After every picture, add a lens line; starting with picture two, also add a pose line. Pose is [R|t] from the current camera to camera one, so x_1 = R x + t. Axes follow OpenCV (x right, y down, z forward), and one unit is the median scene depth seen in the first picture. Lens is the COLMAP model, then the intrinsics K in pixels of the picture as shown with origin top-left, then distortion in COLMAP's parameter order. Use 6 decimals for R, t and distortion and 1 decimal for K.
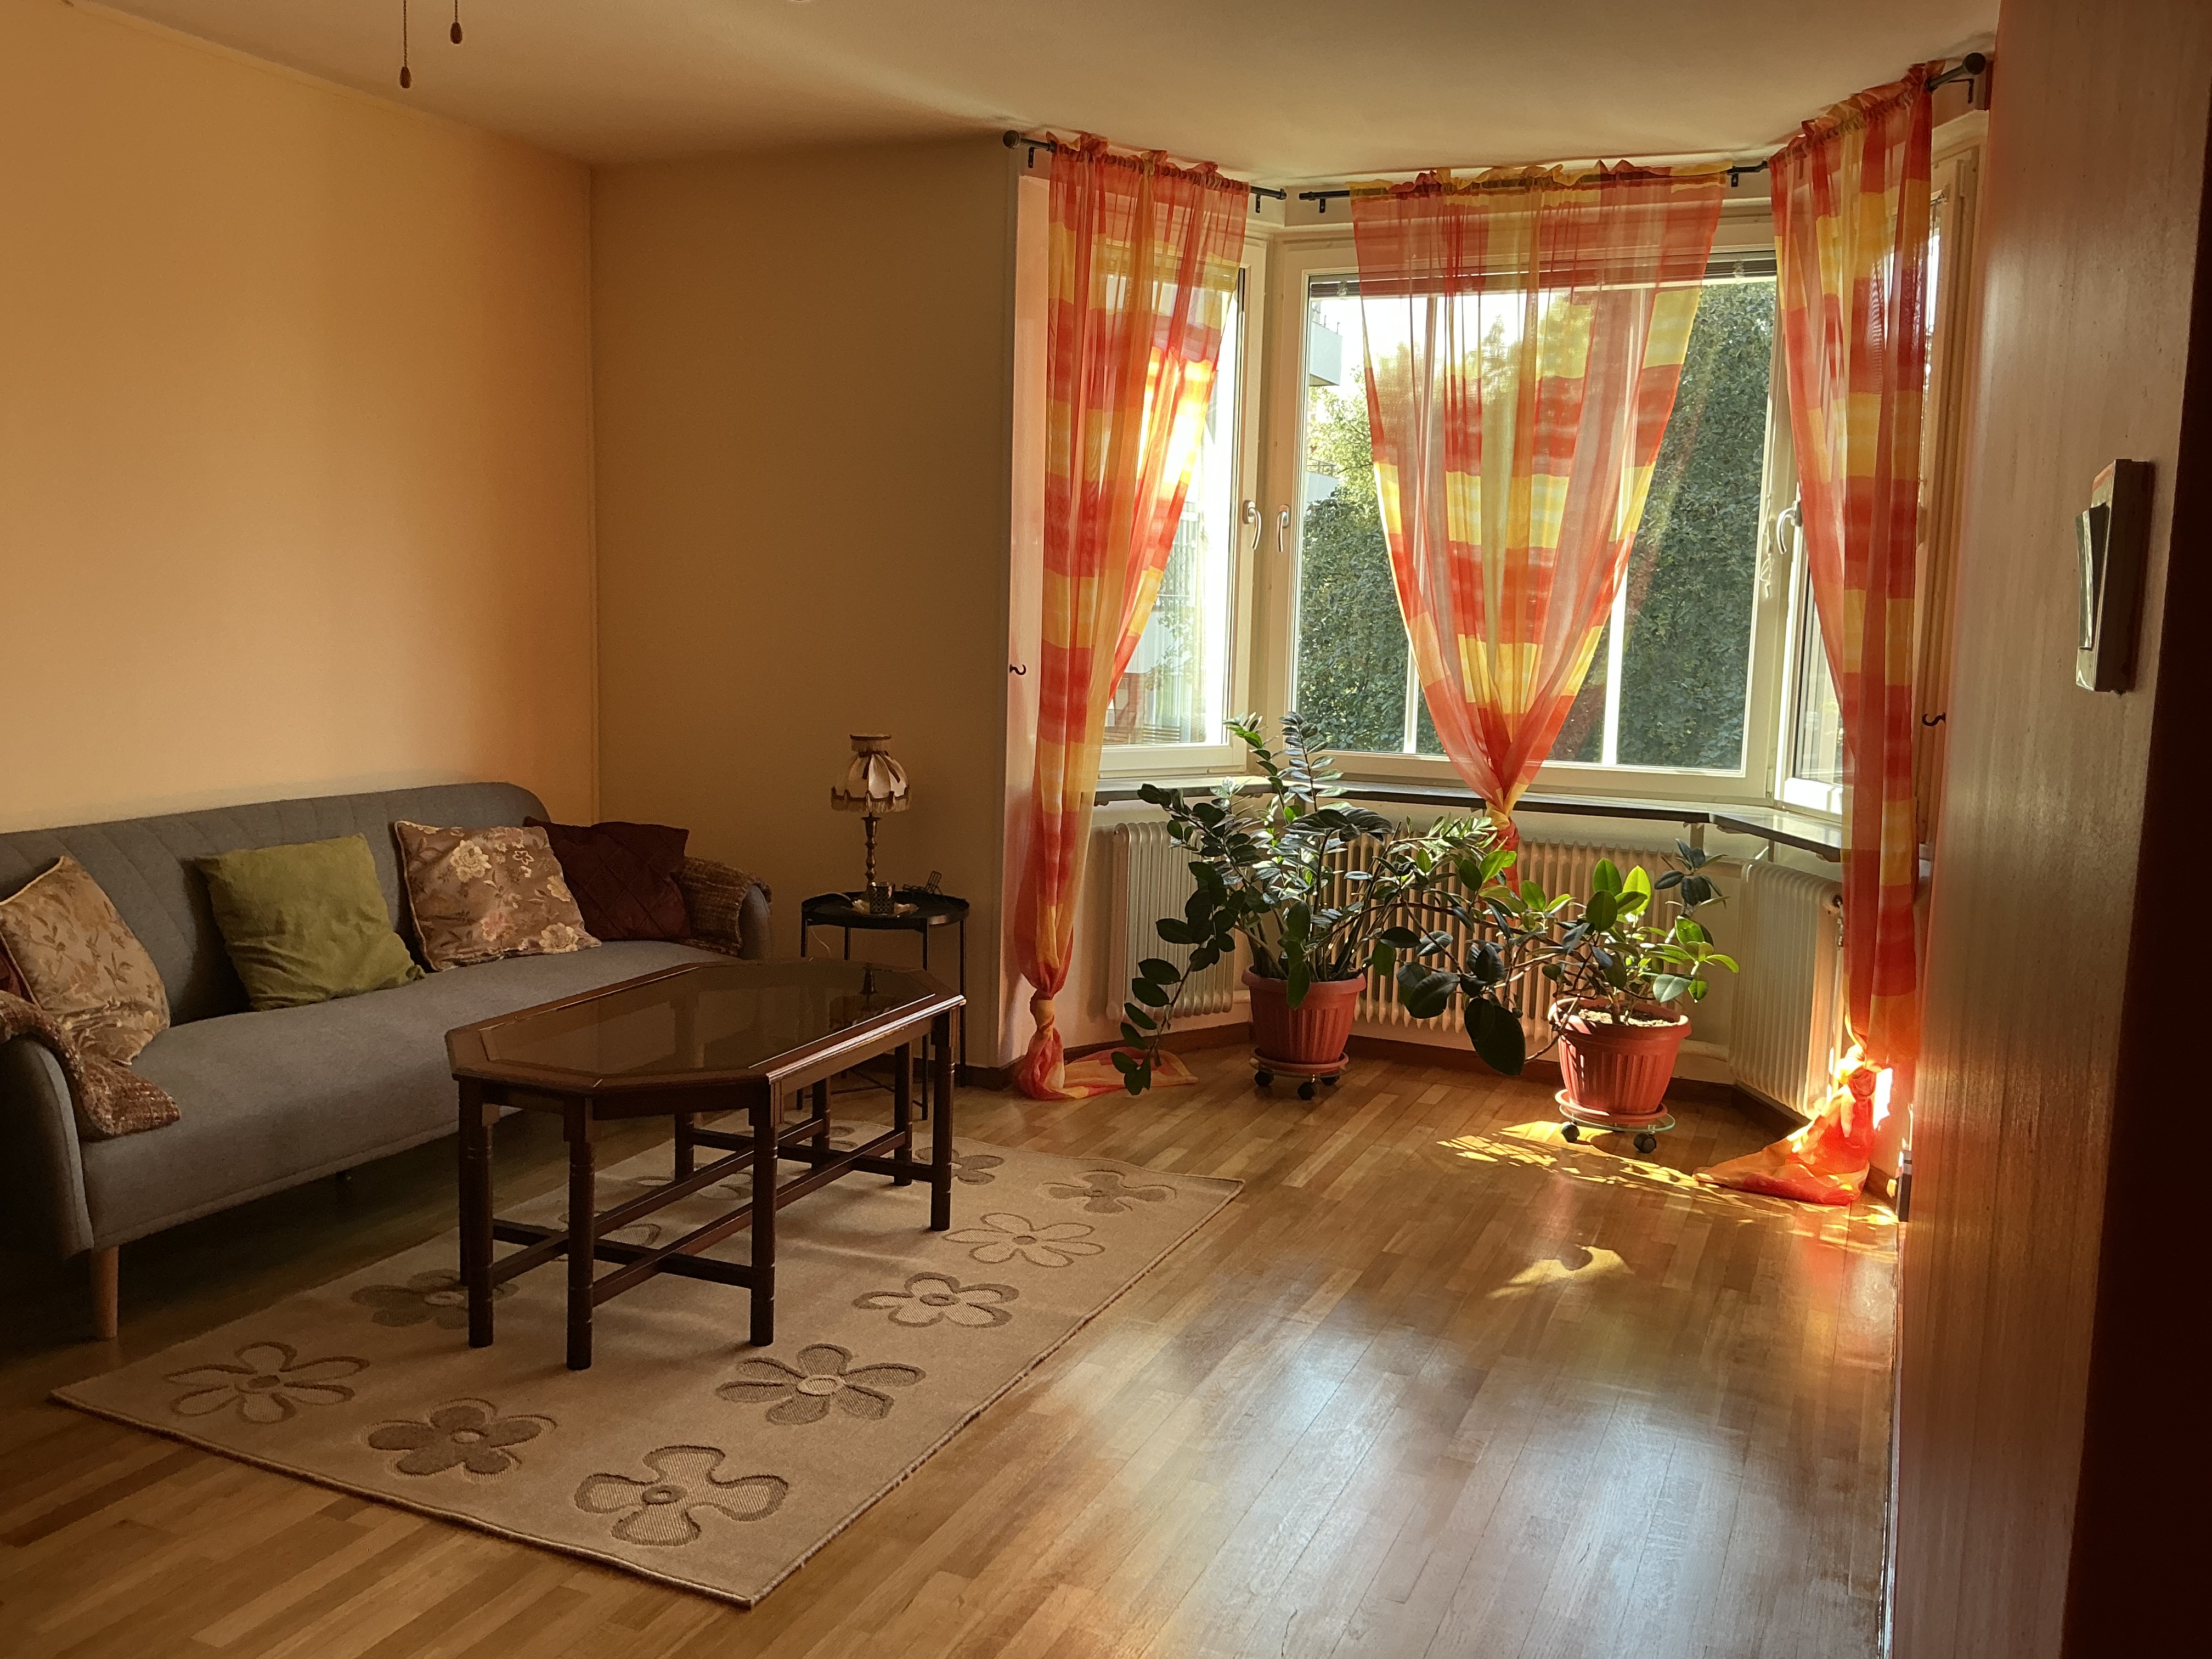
lens RADIAL K [[1845.3, 0, 1105.5], [0, 1845.3, 829.8], [0, 0, 1]] dist [0.135335, -0.265216]
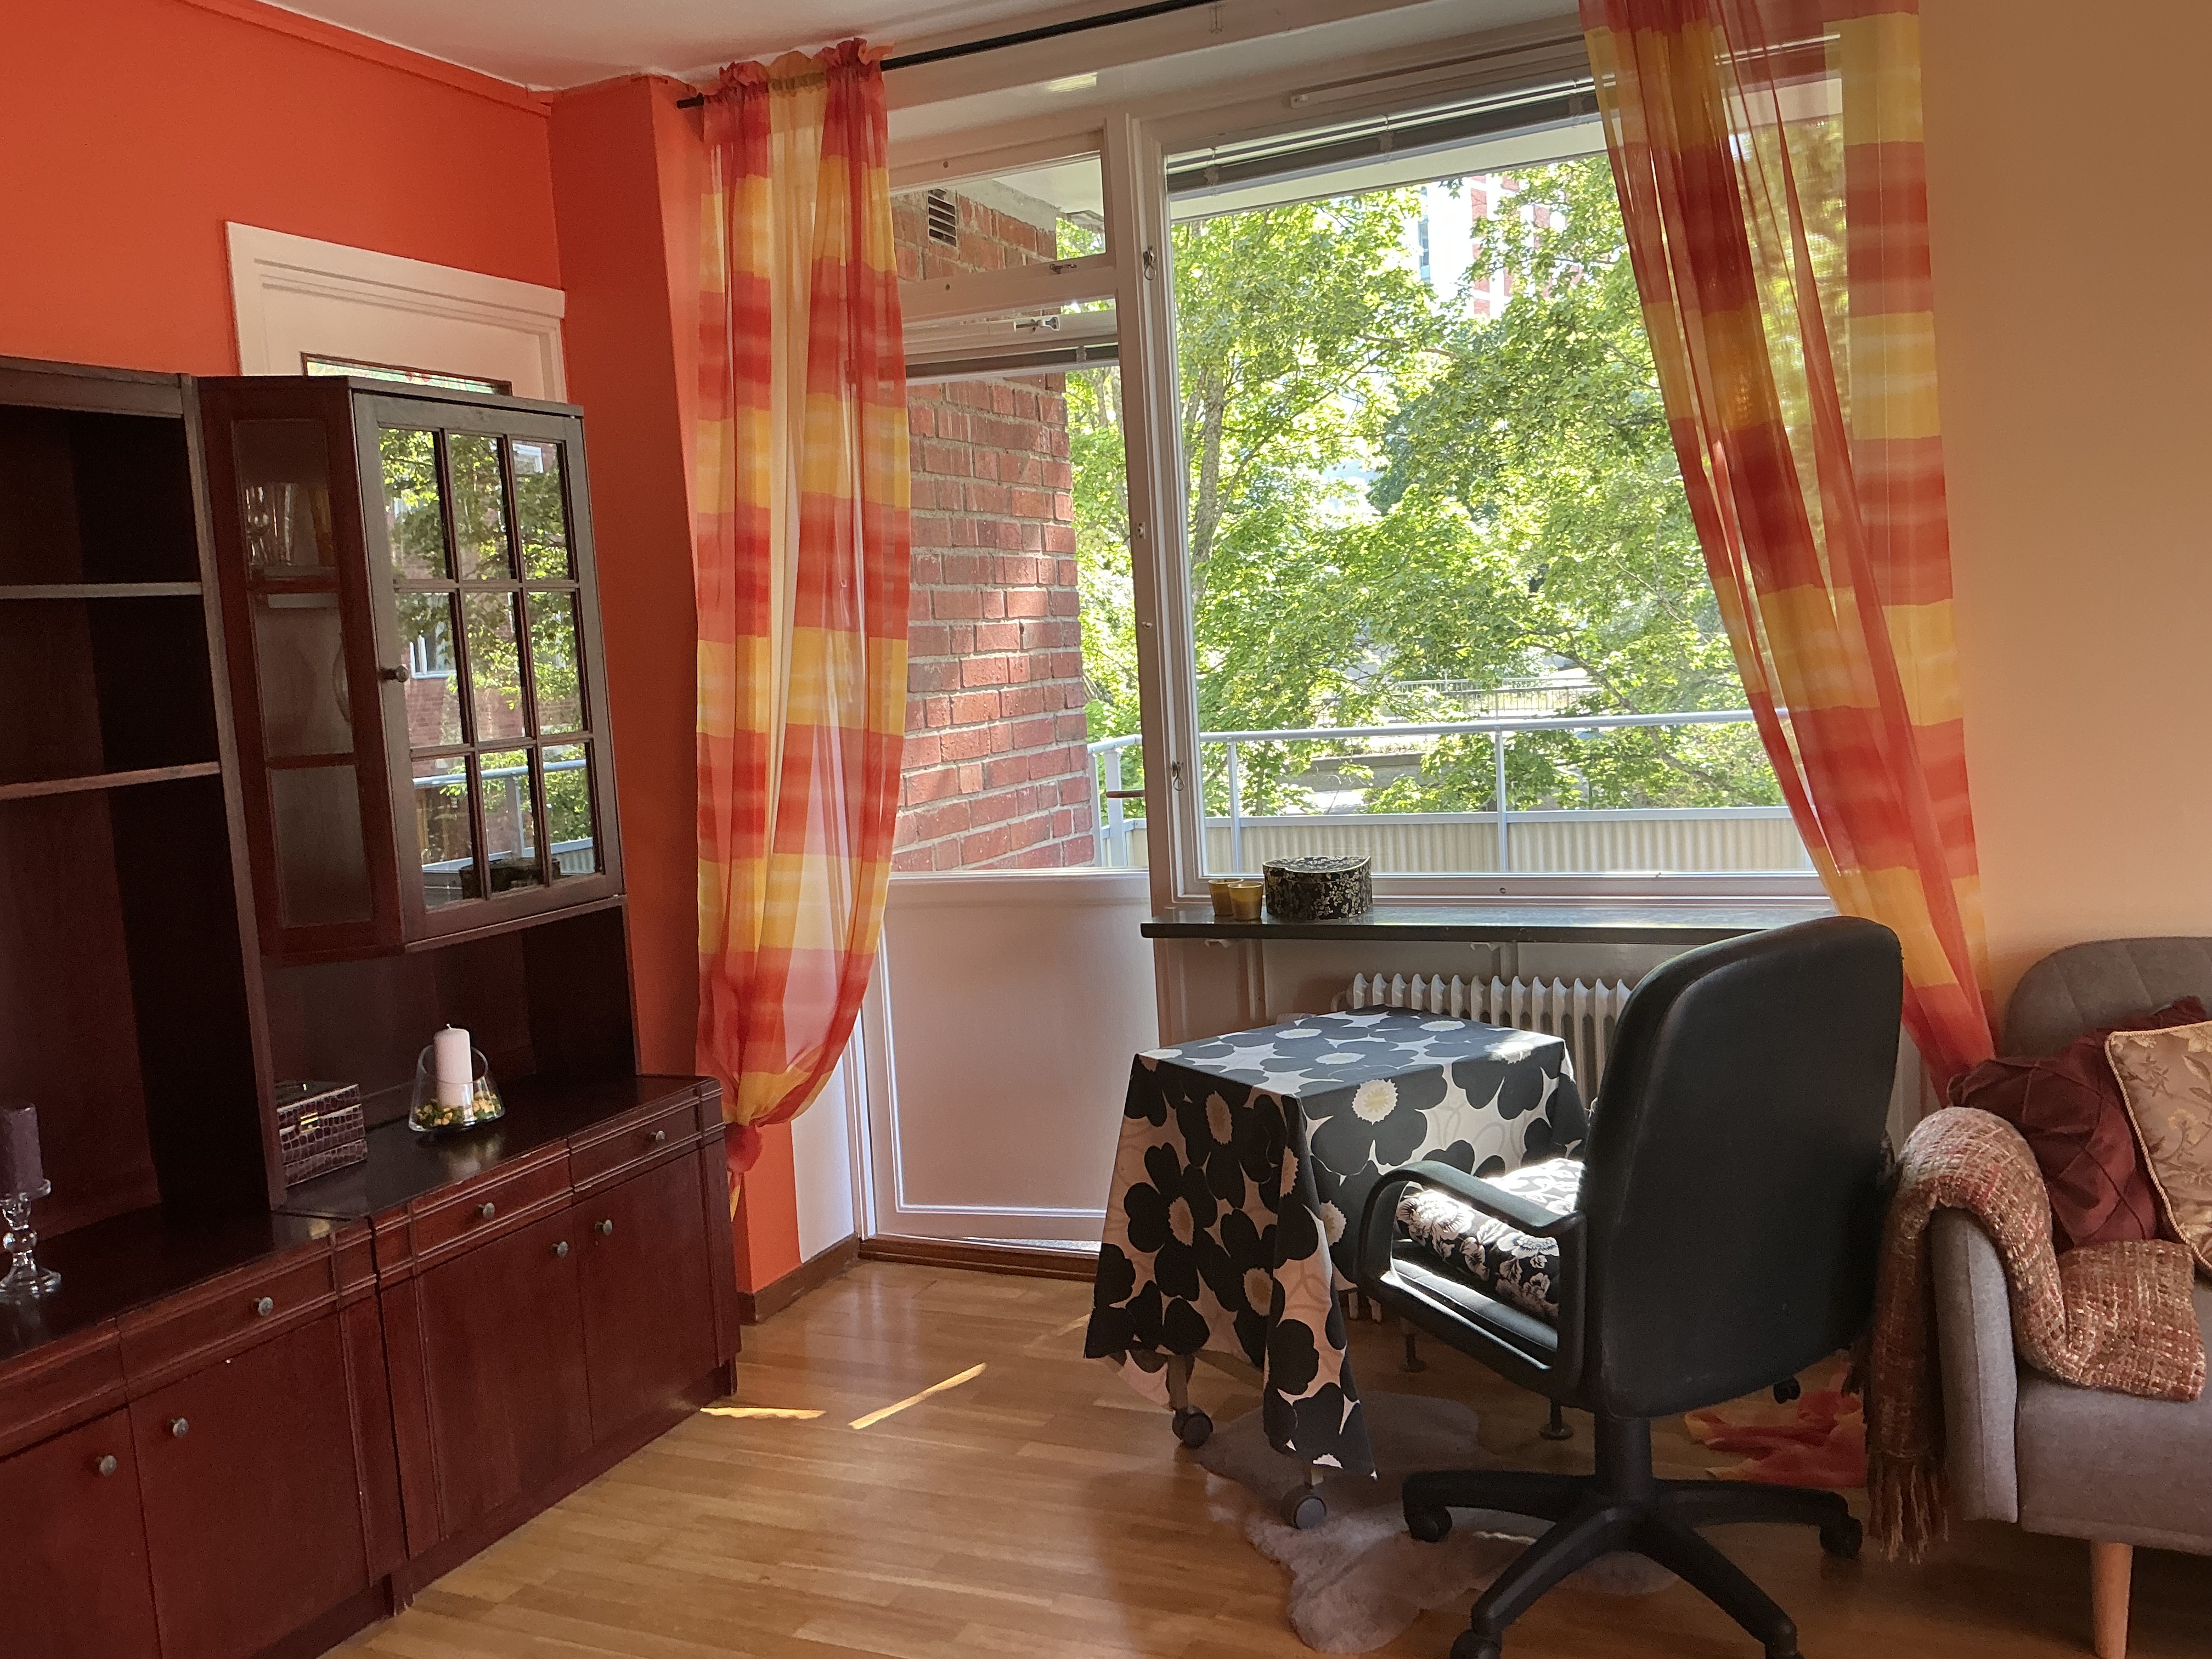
lens RADIAL K [[1845.3, 0, 1108.5], [0, 1845.3, 829.8], [0, 0, 1]] dist [0.135335, -0.265216]
pose [[-0.025838, 0.067820, -0.997363, 0.114631], [-0.058943, 0.995857, 0.069245, -0.048963], [0.997927, 0.060577, -0.021733, 0.427245]]
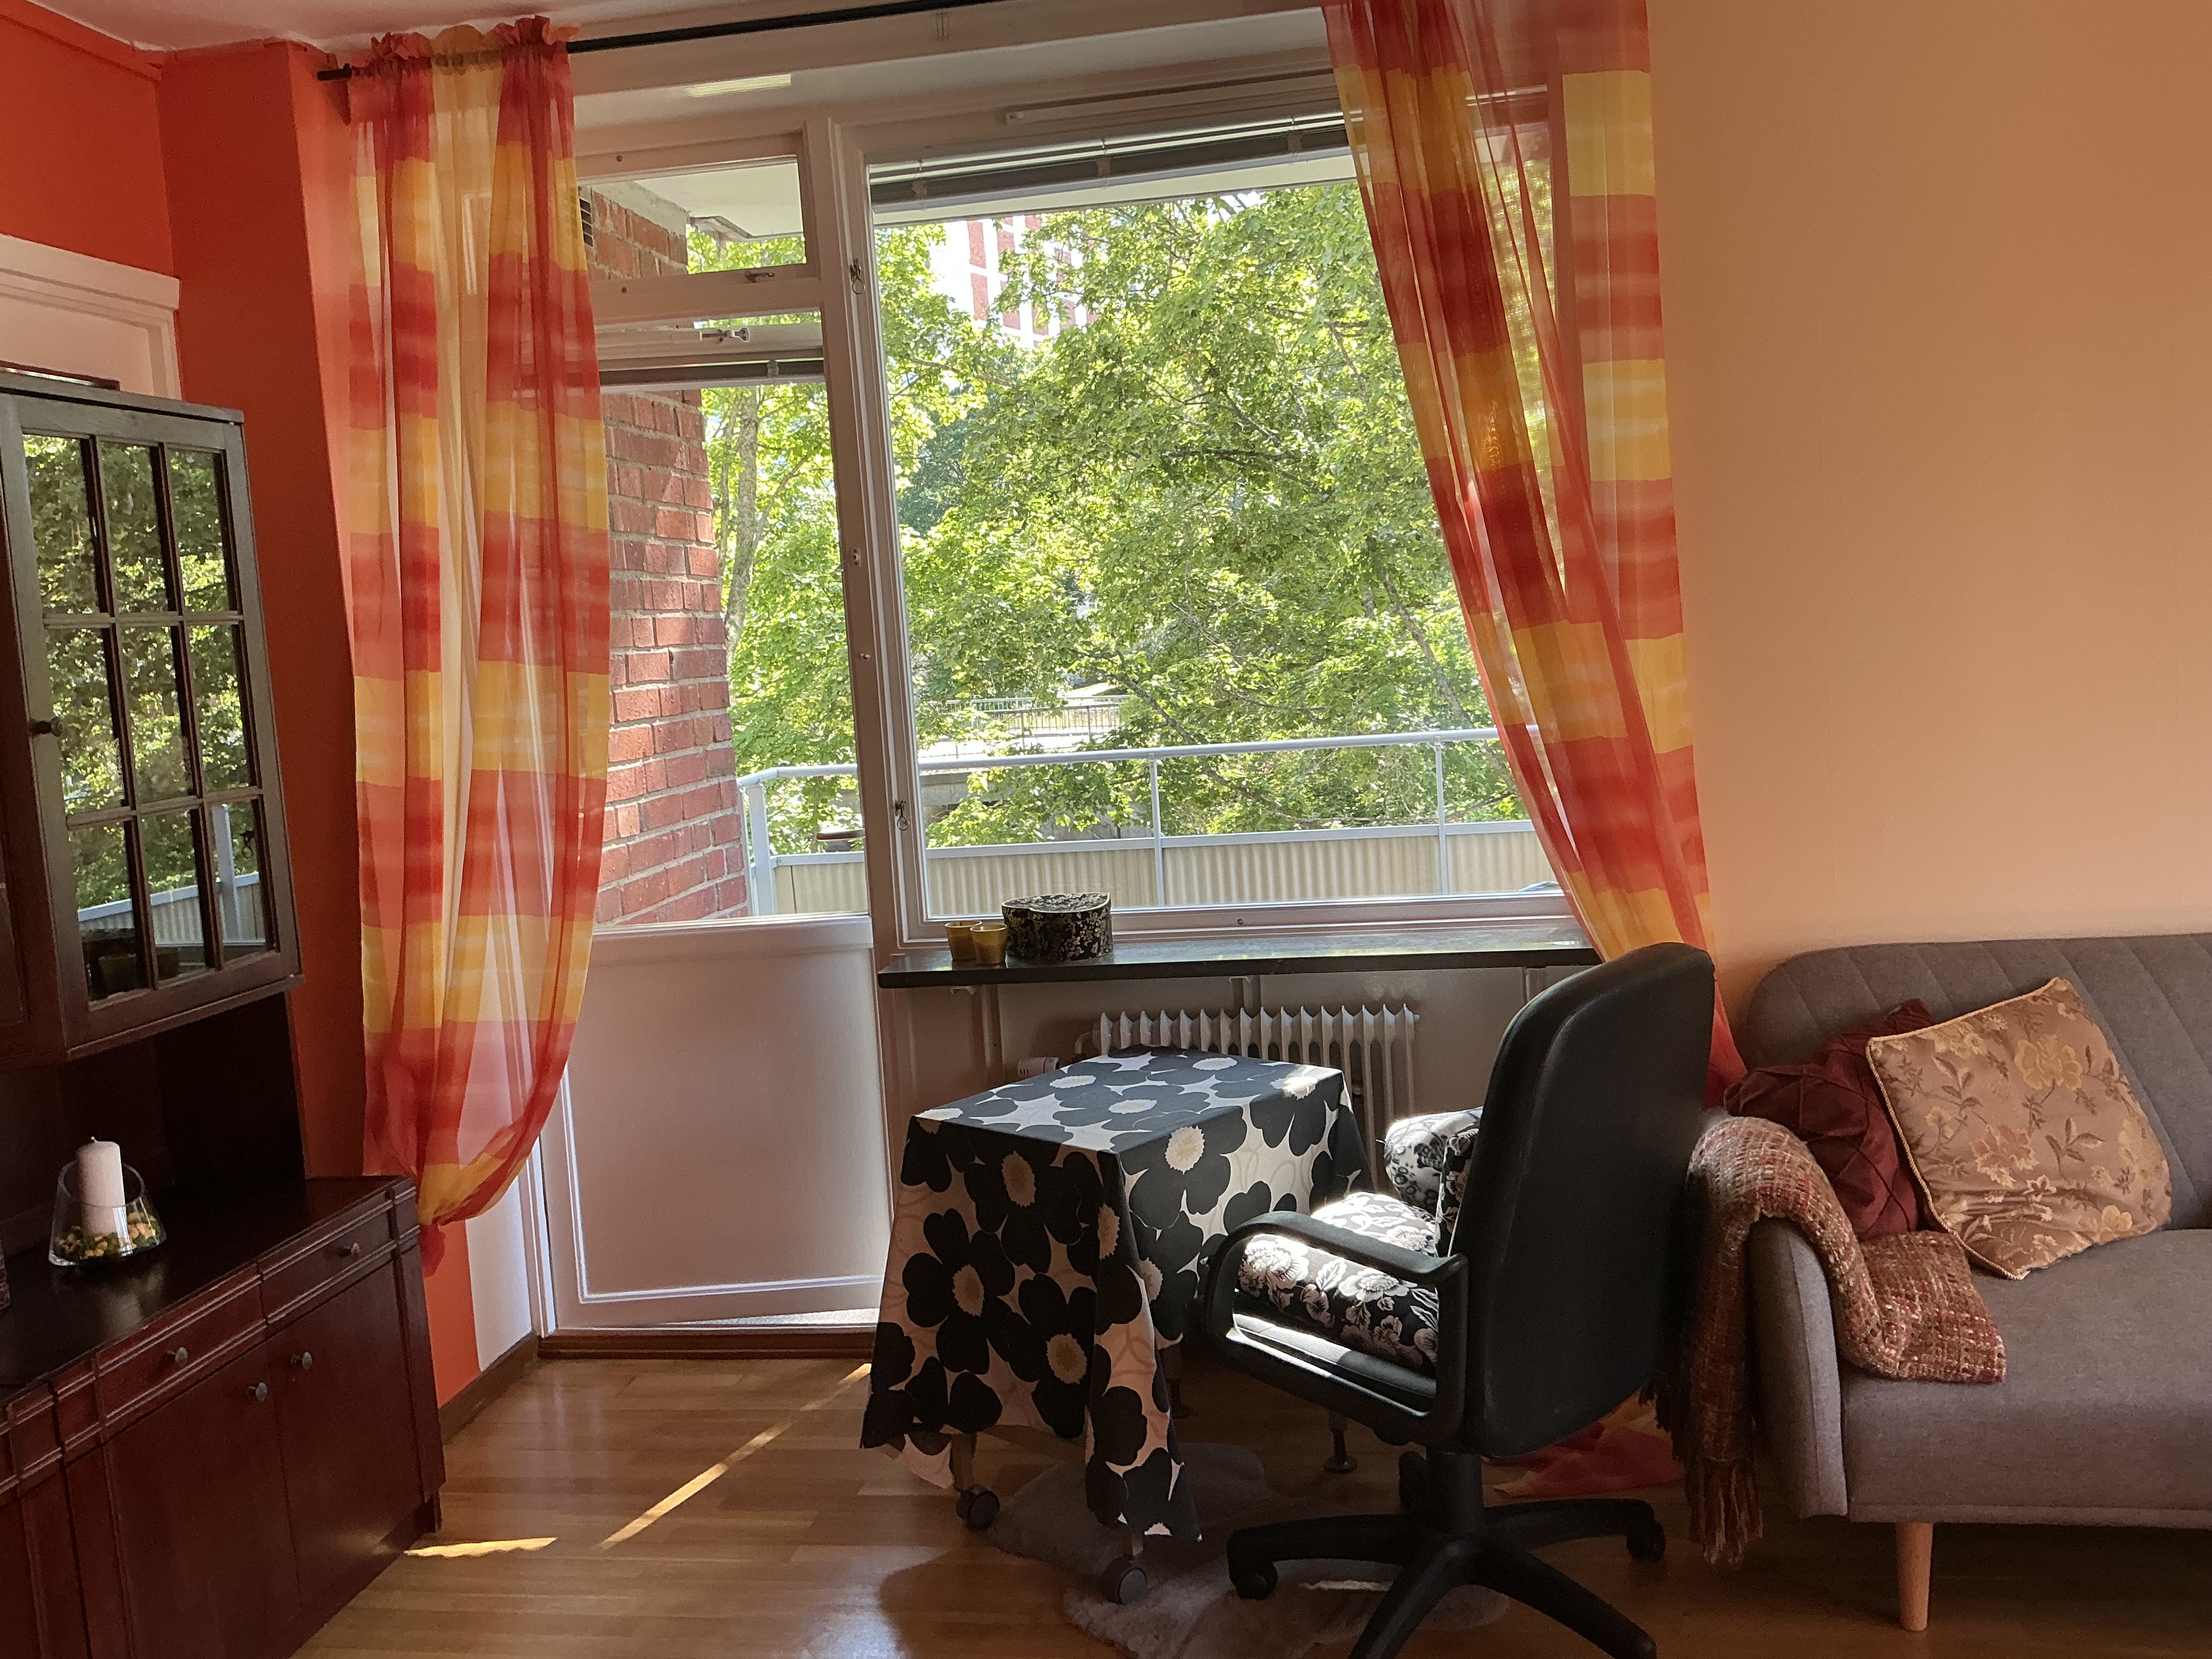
lens RADIAL K [[1845.3, 0, 1106.2], [0, 1845.3, 827.7], [0, 0, 1]] dist [0.135335, -0.265216]
pose [[0.233695, 0.052779, -0.970876, 0.074728], [-0.041746, 0.998150, 0.044214, -0.050637], [0.971413, 0.030197, 0.235466, 0.342942]]
